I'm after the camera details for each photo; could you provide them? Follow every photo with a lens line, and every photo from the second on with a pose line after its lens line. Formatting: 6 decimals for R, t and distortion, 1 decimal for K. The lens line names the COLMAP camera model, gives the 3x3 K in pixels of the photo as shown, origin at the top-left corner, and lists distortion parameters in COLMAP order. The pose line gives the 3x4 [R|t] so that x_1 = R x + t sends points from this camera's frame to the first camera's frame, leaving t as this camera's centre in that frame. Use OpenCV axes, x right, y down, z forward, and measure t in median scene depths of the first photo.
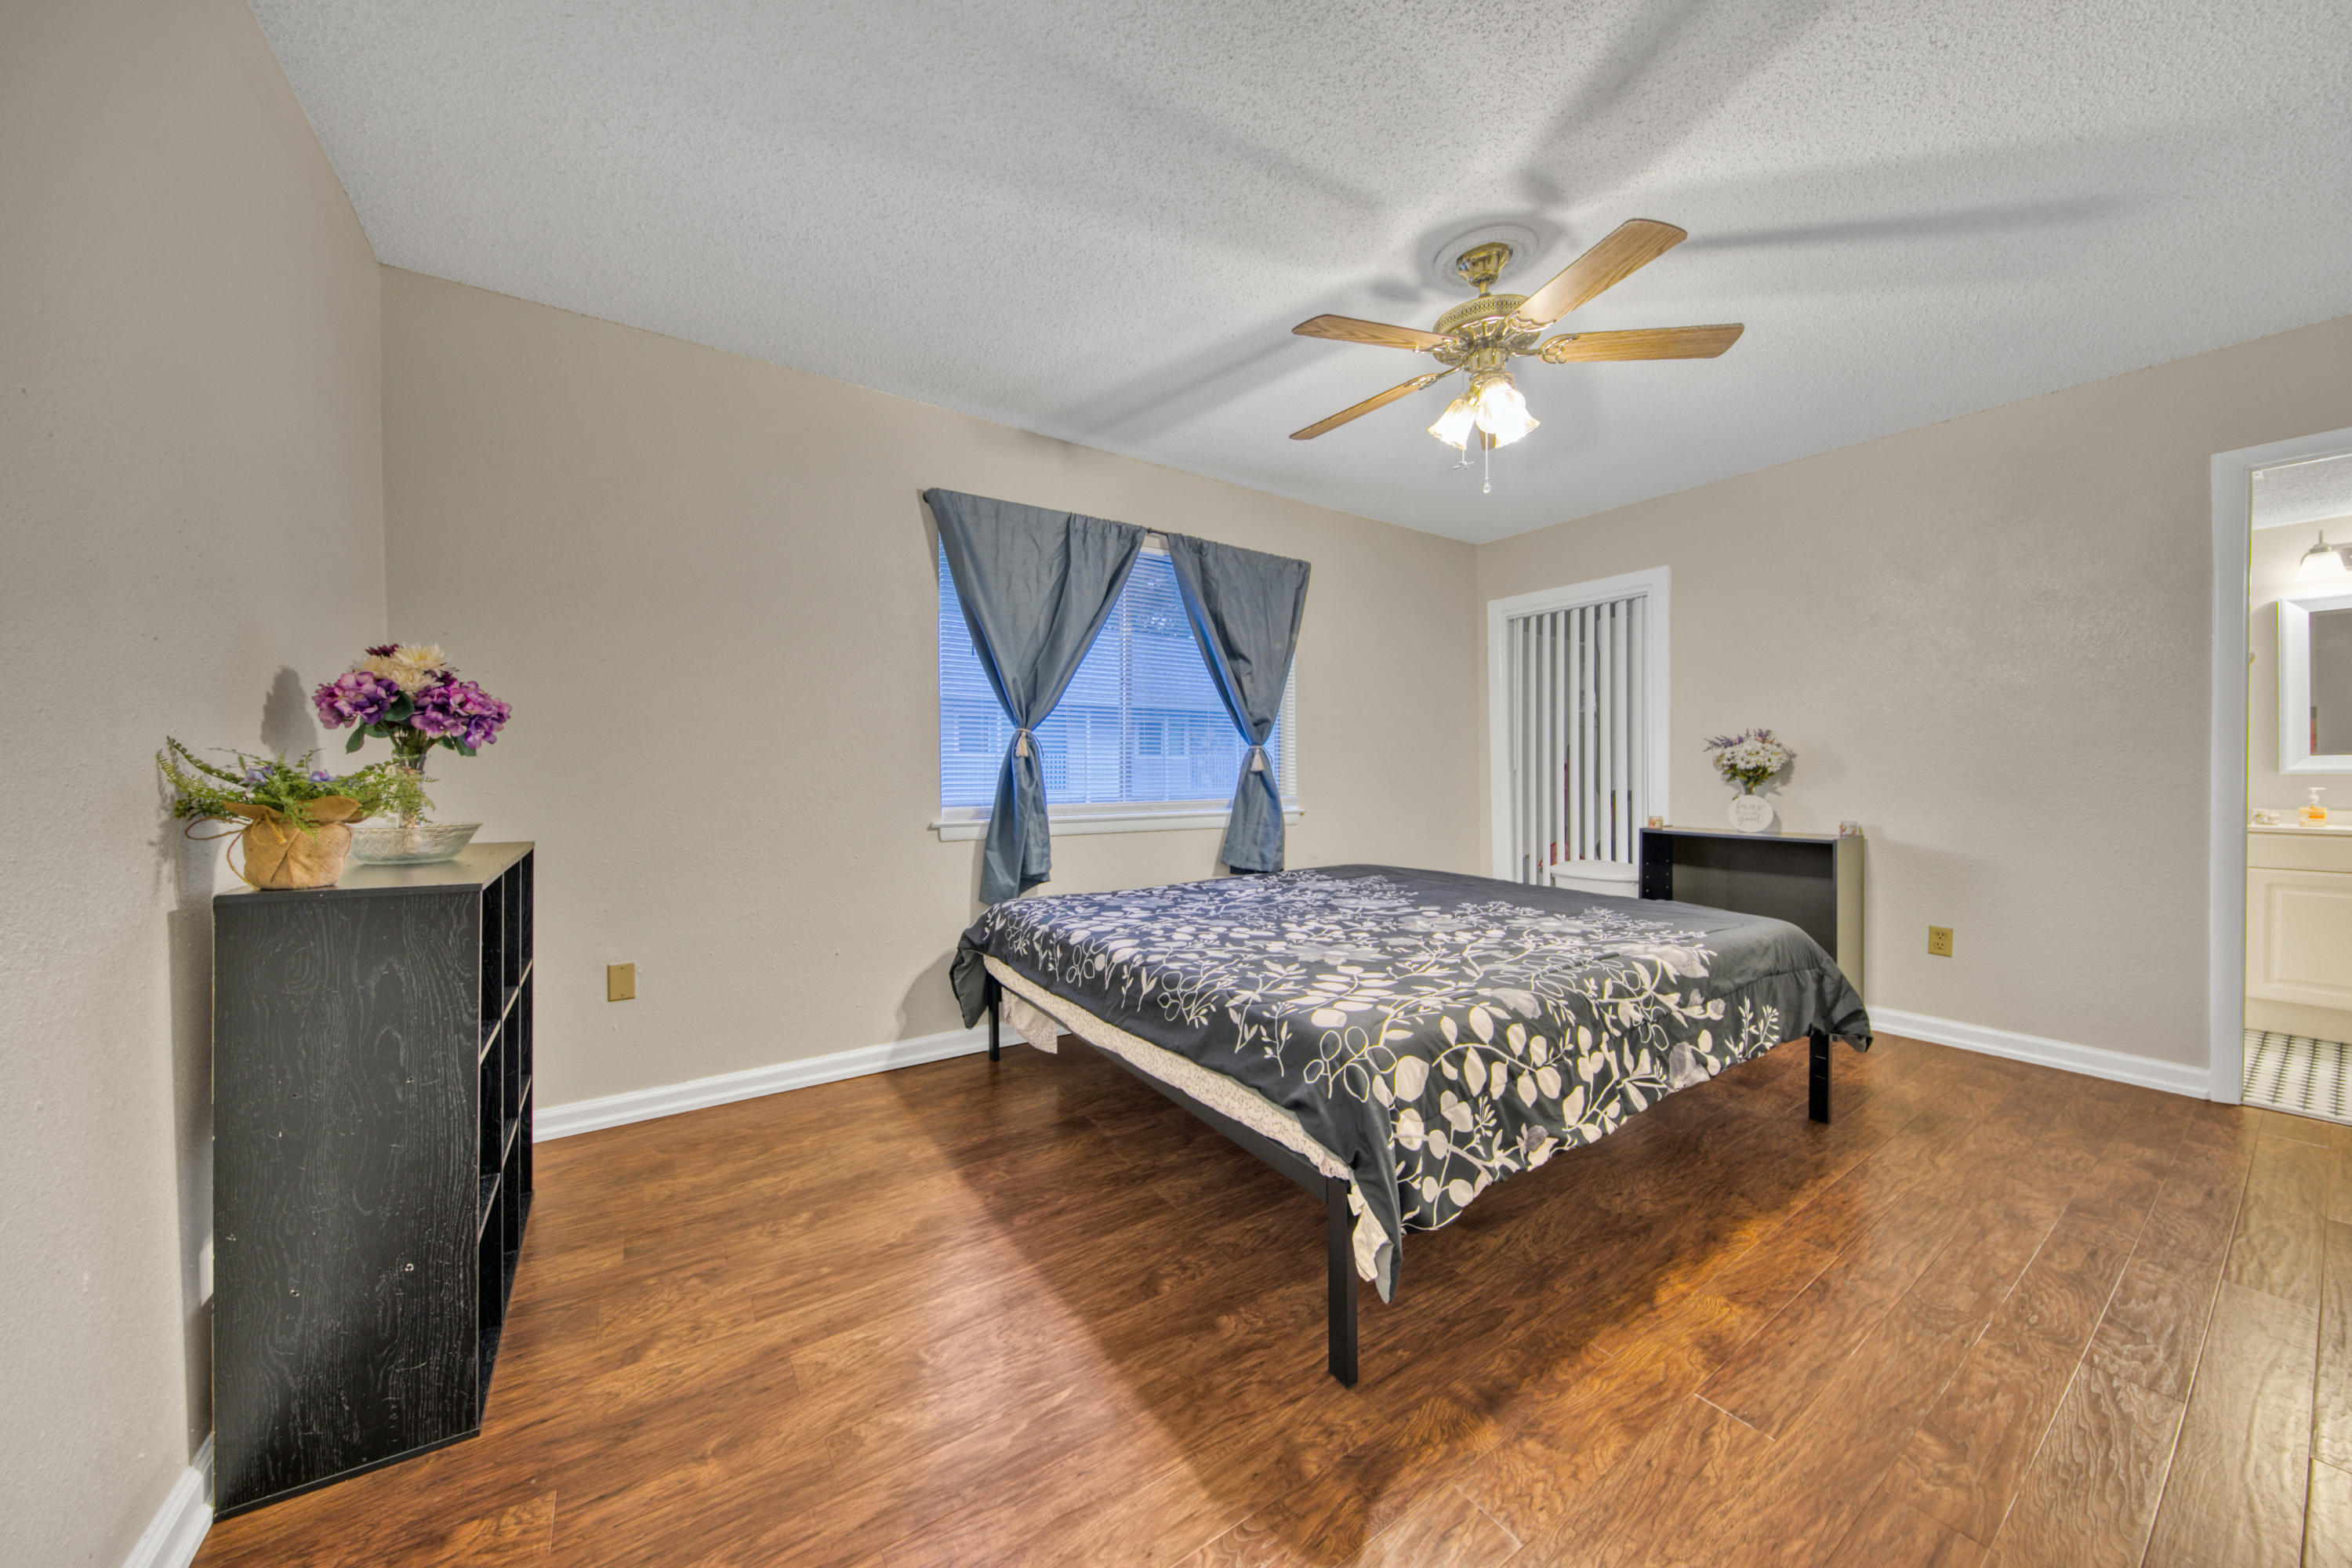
lens RADIAL K [[798.5, 0, 1179.9], [0, 798.5, 772.2], [0, 0, 1]] dist [-0.000540, -0.000165]
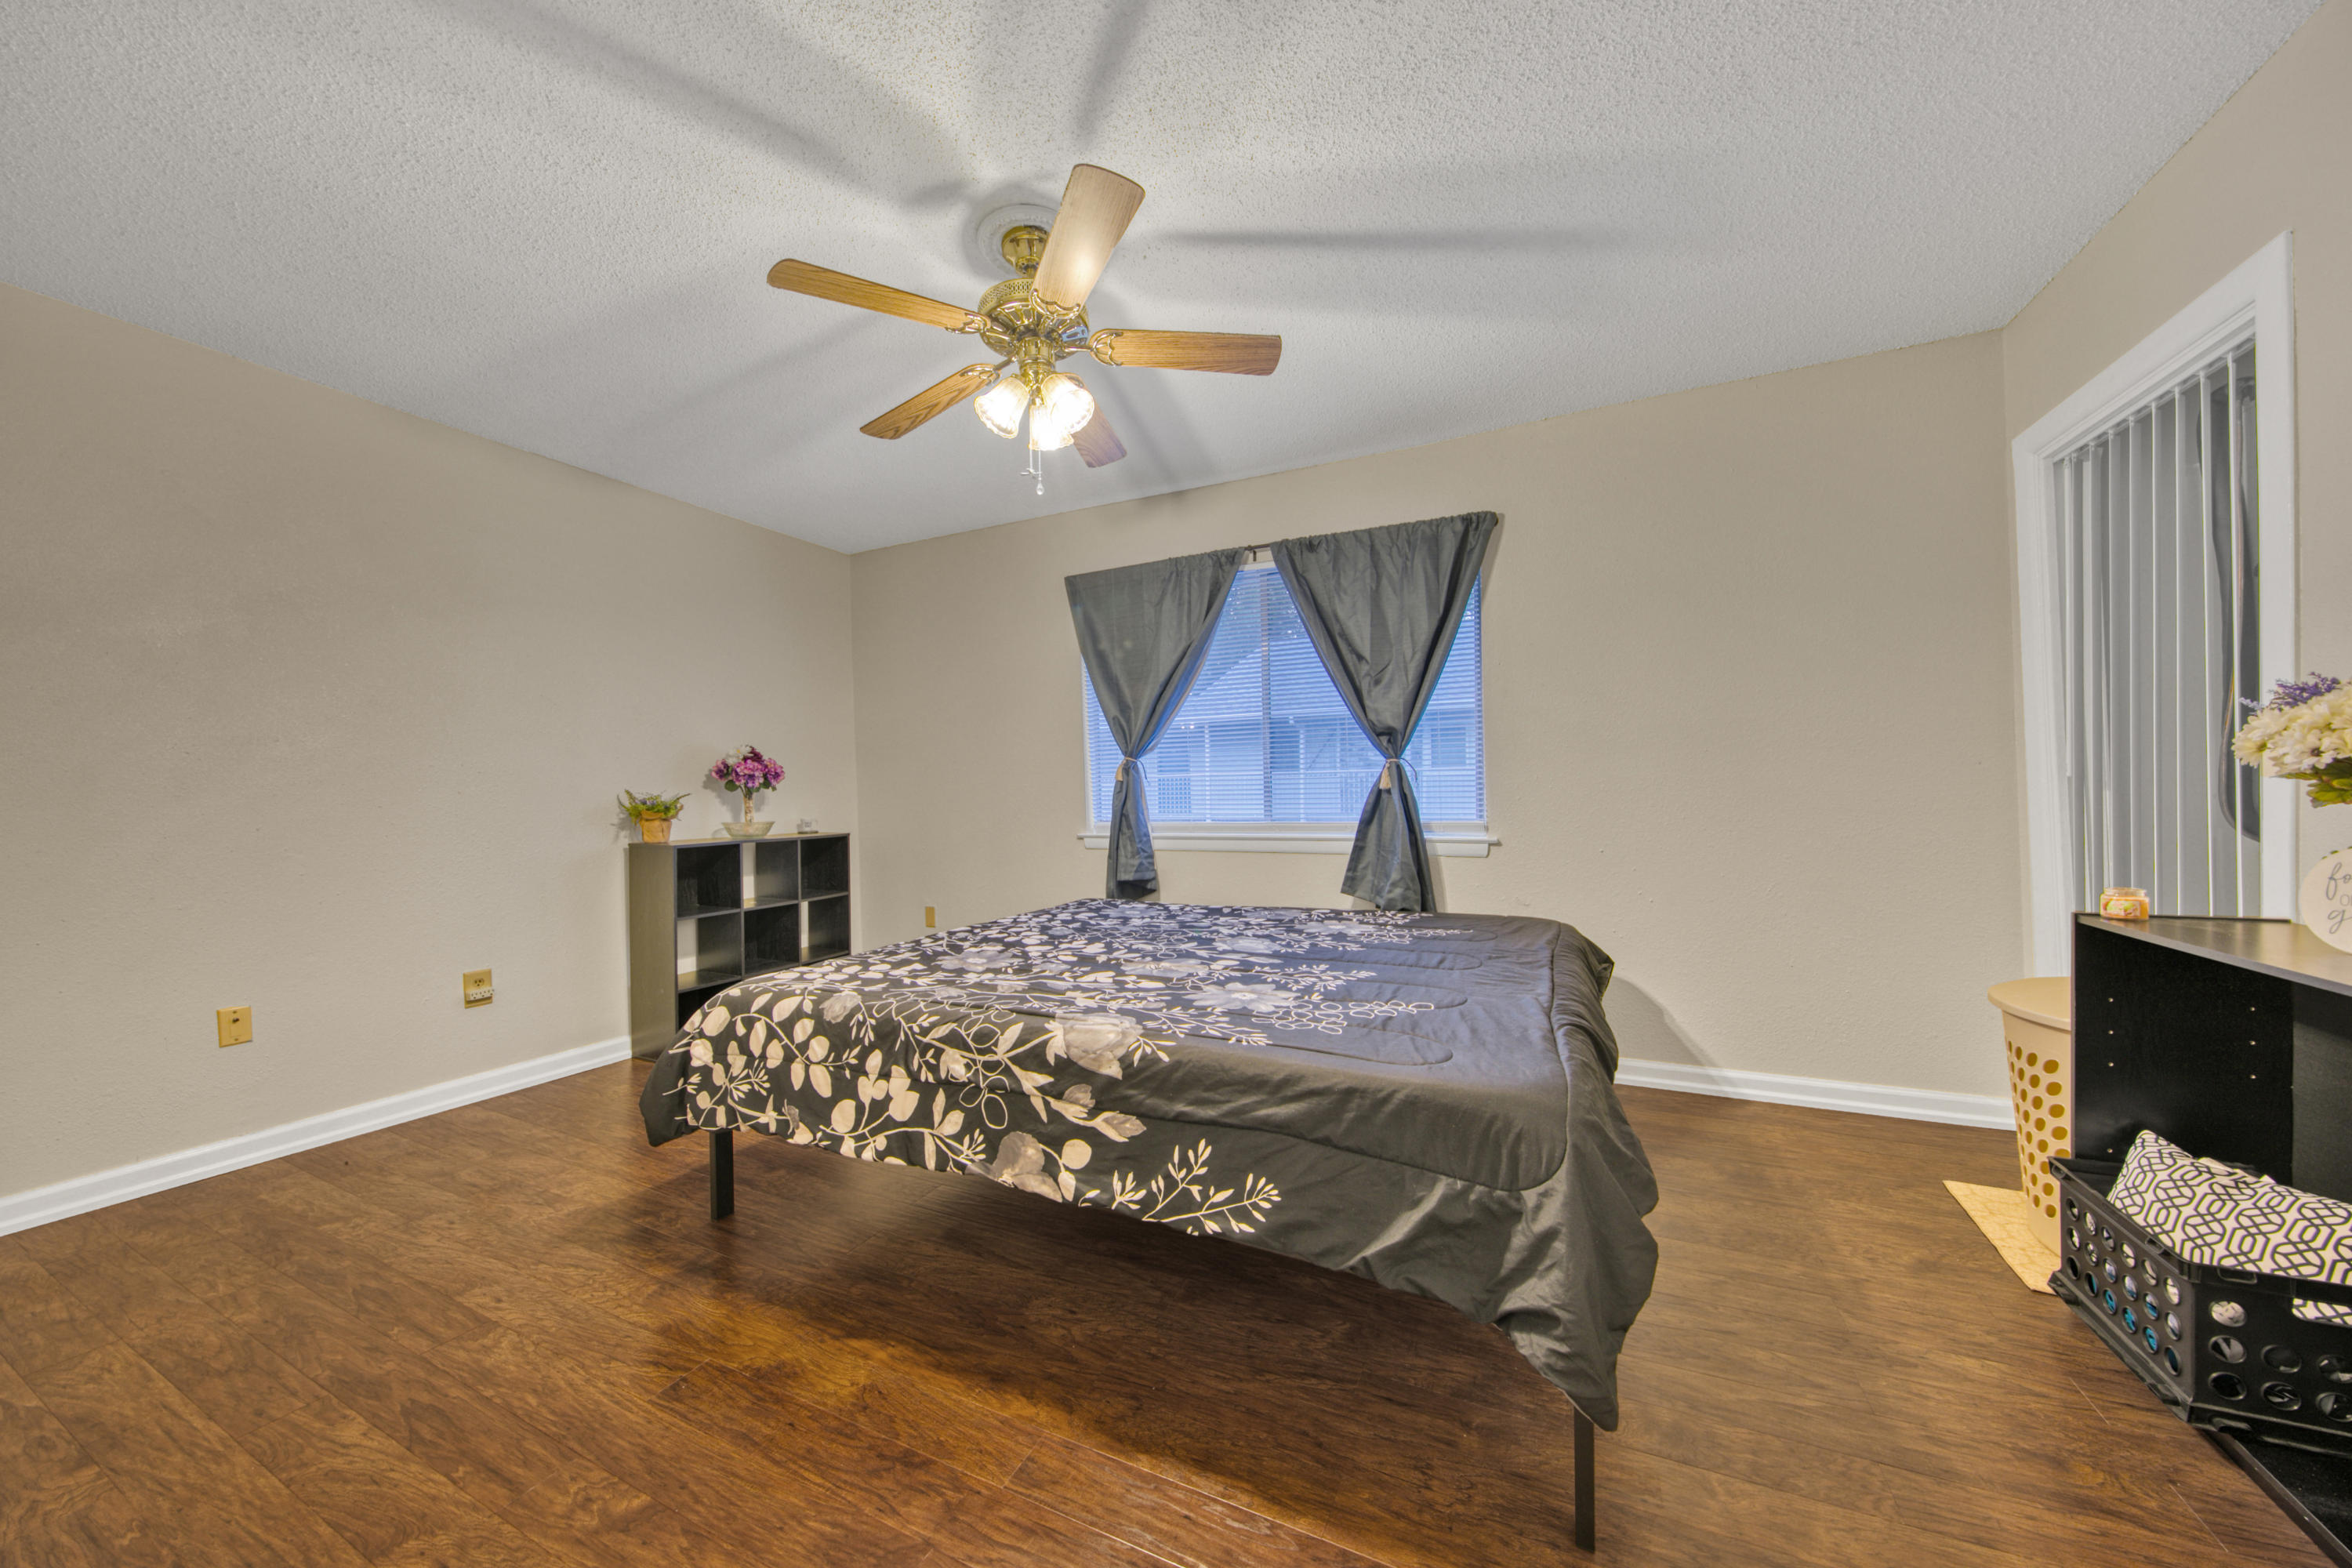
lens RADIAL K [[809.3, 0, 1158.7], [0, 809.3, 798.7], [0, 0, 1]] dist [0.000725, -0.004492]
pose [[0.503476, -0.001890, -0.864007, 1.362247], [0.013587, 0.999891, 0.005730, 0.000582], [0.863902, -0.014624, 0.503447, 0.694953]]
